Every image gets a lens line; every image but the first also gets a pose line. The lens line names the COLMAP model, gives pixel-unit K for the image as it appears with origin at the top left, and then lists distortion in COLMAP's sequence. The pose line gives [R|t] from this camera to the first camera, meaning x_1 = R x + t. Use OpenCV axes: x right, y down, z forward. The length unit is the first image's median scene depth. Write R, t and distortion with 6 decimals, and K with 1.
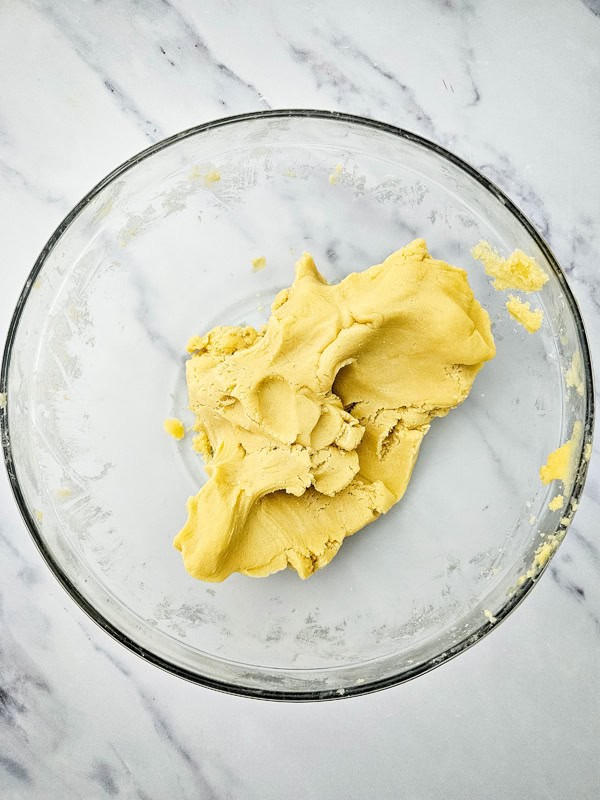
lens RADIAL K [[534.3, 0, 294.2], [0, 534.3, 401.3], [0, 0, 1]] dist [0.002368, 0.000364]
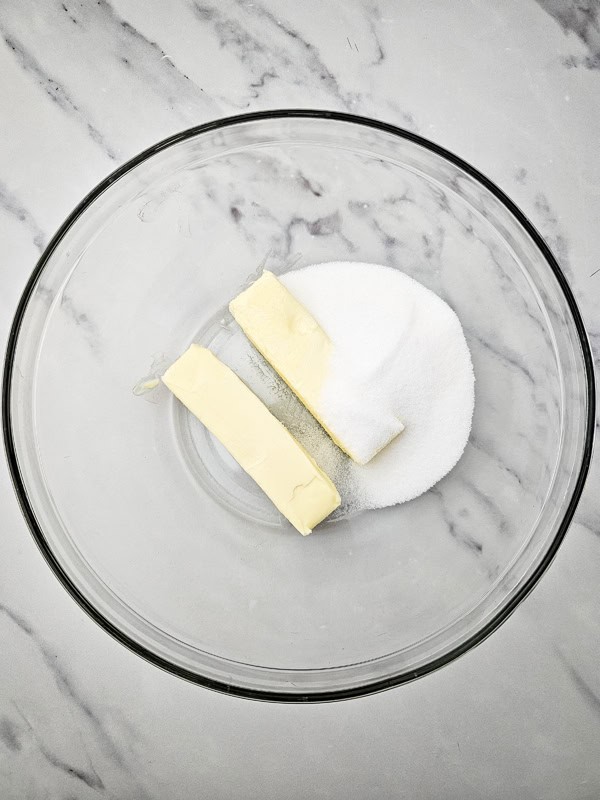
lens RADIAL K [[534.3, 0, 309.0], [0, 534.3, 412.2], [0, 0, 1]] dist [0.002368, 0.000364]
pose [[0.999966, -0.003776, 0.007376, 0.196780], [0.003705, 0.999947, 0.009616, 0.086410], [-0.007412, -0.009589, 0.999927, -0.003492]]
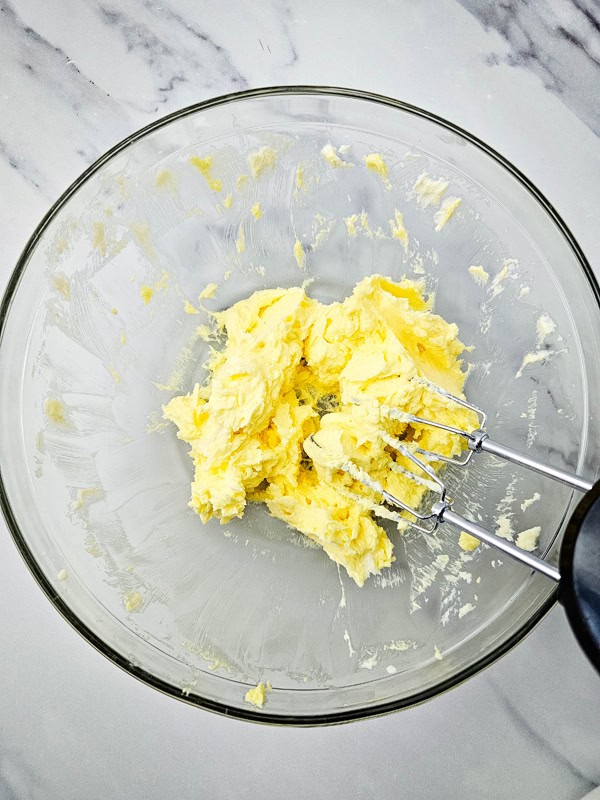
lens RADIAL K [[576.1, 0, 319.4], [0, 576.1, 386.9], [0, 0, 1]] dist [-0.003290, 0.004875]
pose [[0.999812, -0.019195, 0.002846, 0.371969], [0.019250, 0.999603, -0.020565, 0.046877], [-0.002450, 0.020616, 0.999784, -0.023655]]
